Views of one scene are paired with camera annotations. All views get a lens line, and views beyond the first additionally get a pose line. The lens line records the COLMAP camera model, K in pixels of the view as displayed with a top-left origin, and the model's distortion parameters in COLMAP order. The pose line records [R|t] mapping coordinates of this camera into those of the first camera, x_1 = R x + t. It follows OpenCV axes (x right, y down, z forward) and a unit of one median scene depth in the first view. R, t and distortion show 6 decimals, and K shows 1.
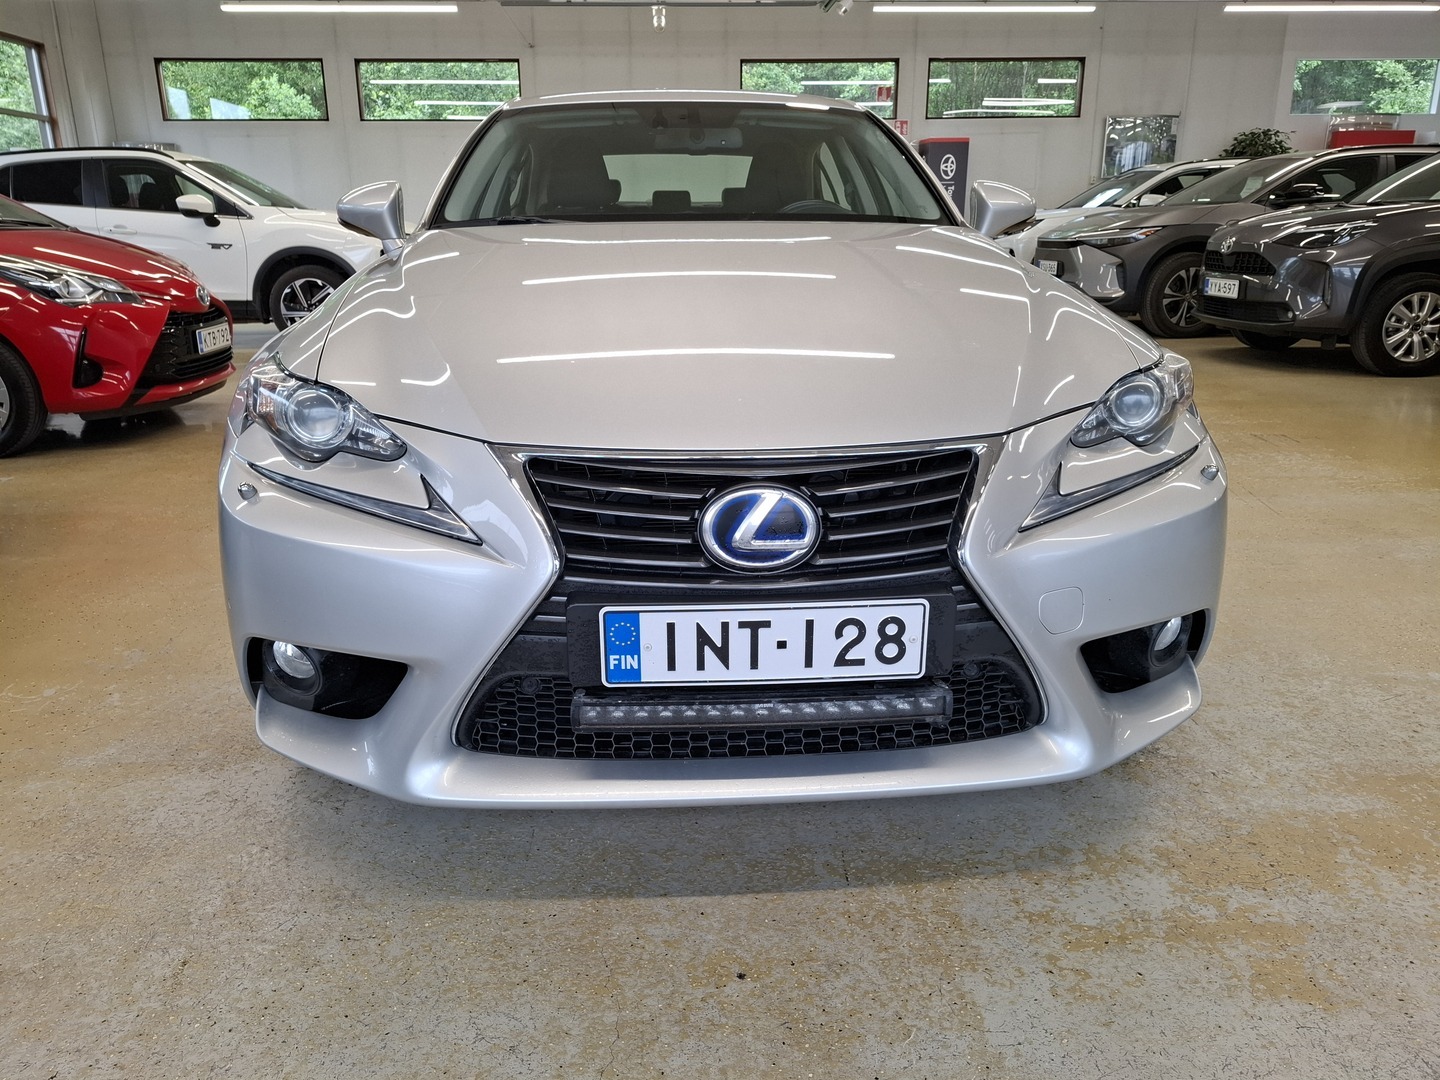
lens RADIAL K [[1036.9, 0, 720.0], [0, 1036.9, 540.0], [0, 0, 1]] dist [0.096573, -0.122989]
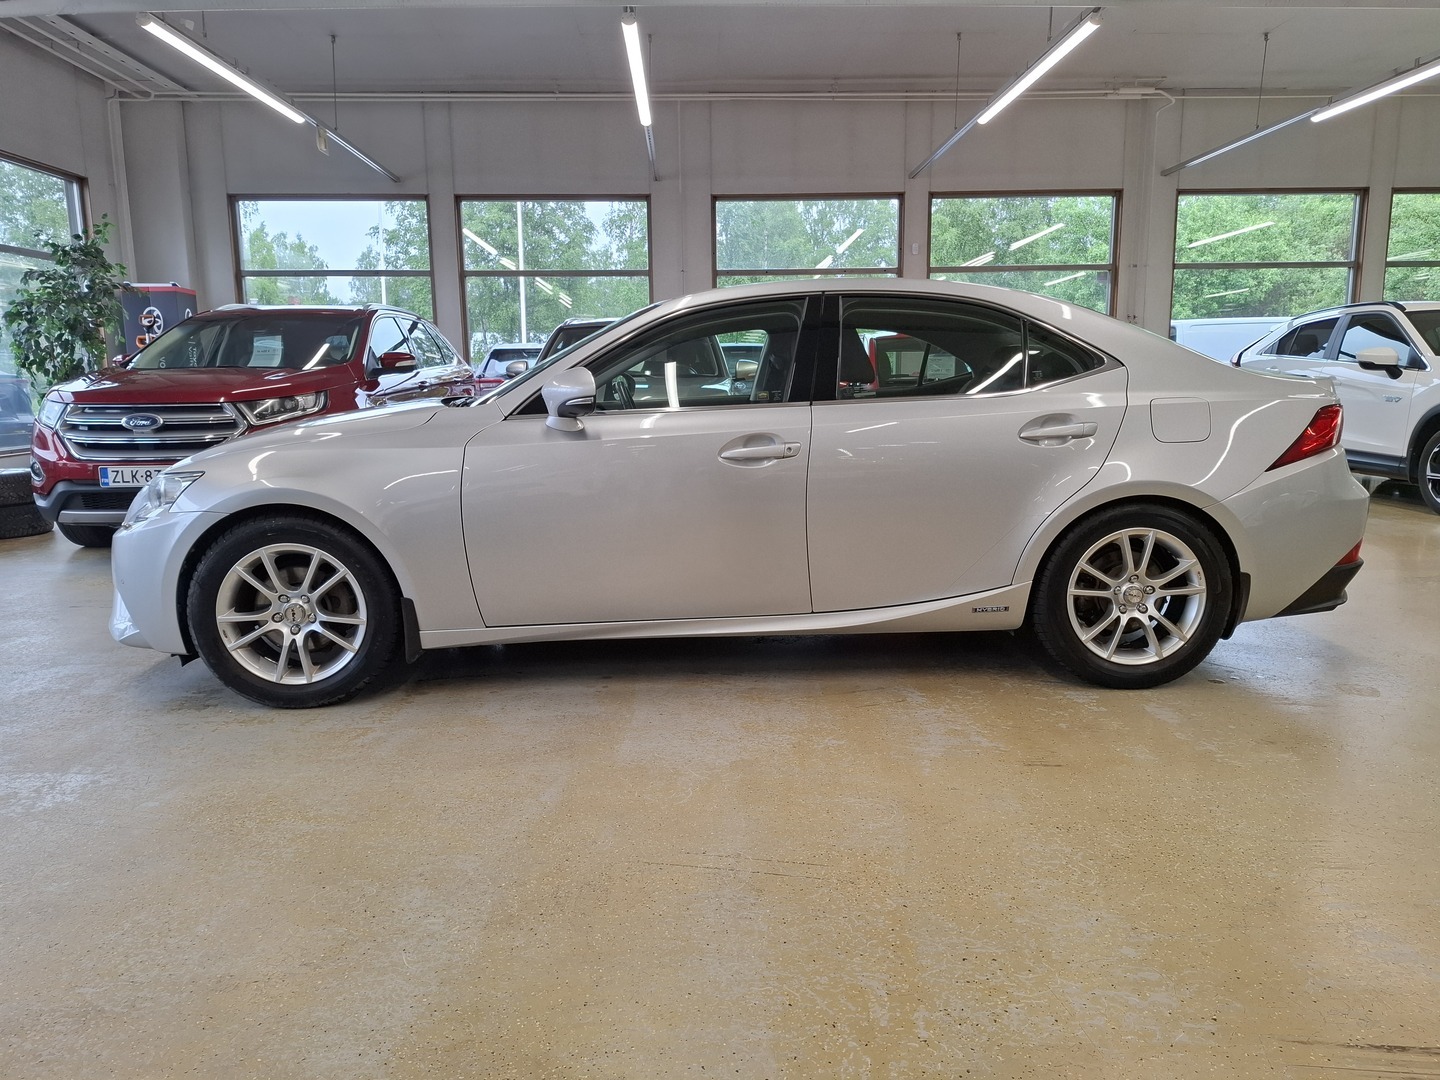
lens RADIAL K [[1028.2, 0, 672.8], [0, 1028.2, 542.9], [0, 0, 1]] dist [0.000512, -0.001881]
pose [[-0.090272, 0.159919, -0.982994, 2.725447], [-0.273699, 0.945035, 0.178878, -0.784740], [0.957570, 0.285192, -0.041540, 2.478809]]
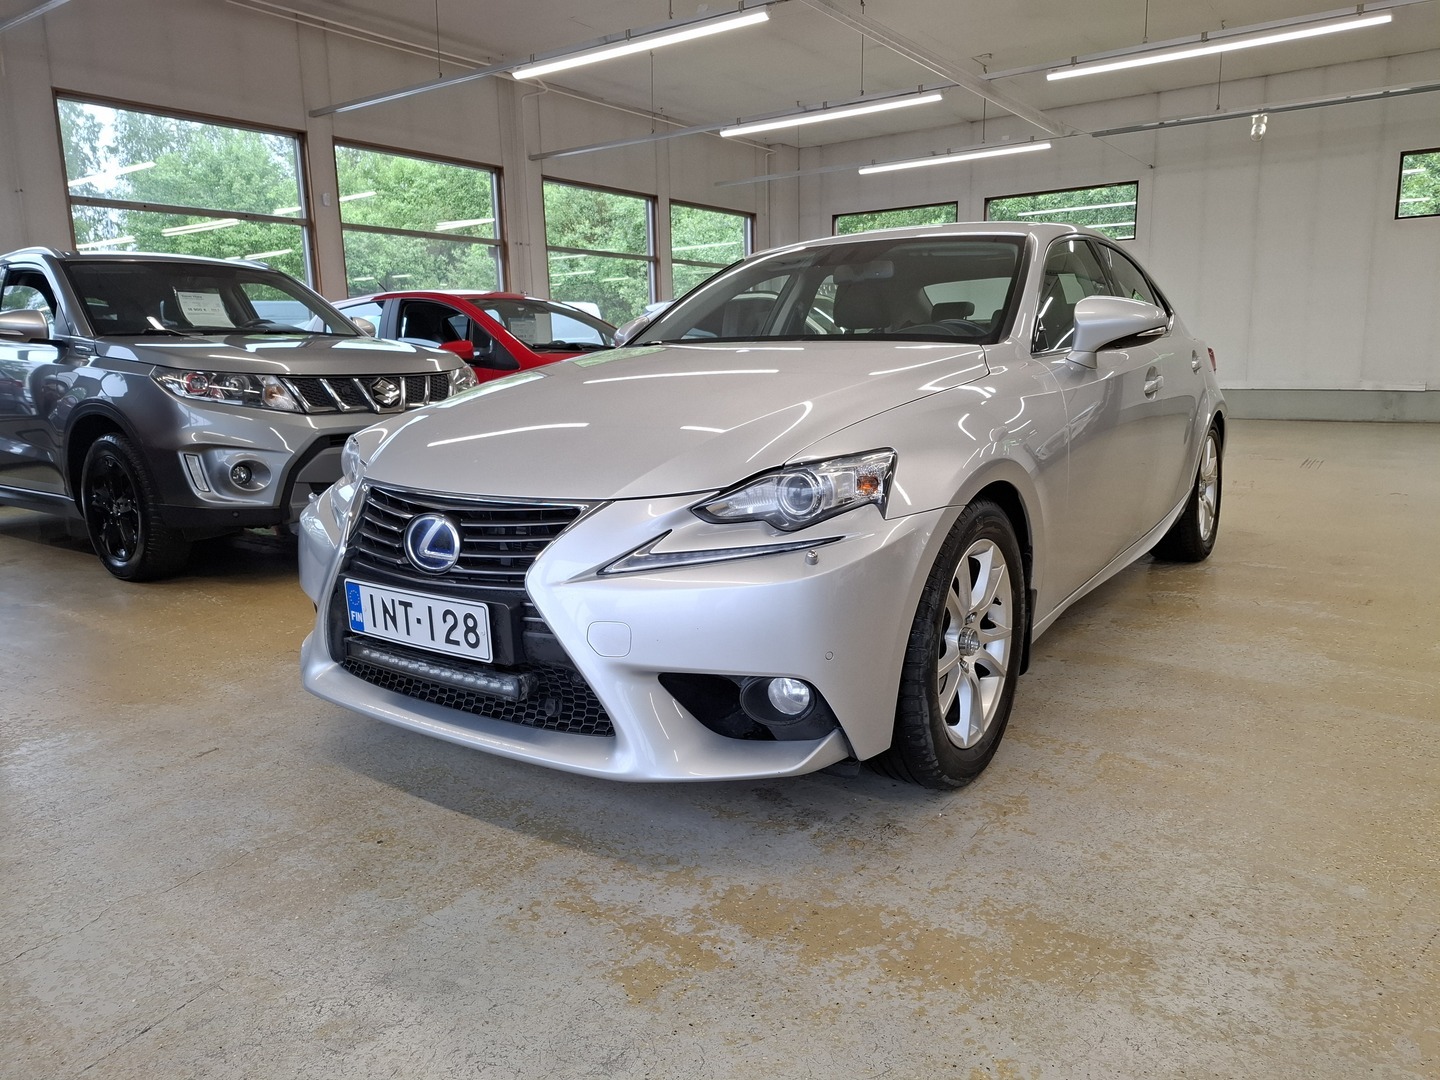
lens RADIAL K [[1036.9, 0, 720.0], [0, 1036.9, 540.0], [0, 0, 1]] dist [0.096573, -0.122989]
pose [[0.765861, 0.103930, -0.634551, 1.297284], [-0.169962, 0.984473, -0.043890, -0.019989], [0.620137, 0.141463, 0.771634, 0.097697]]
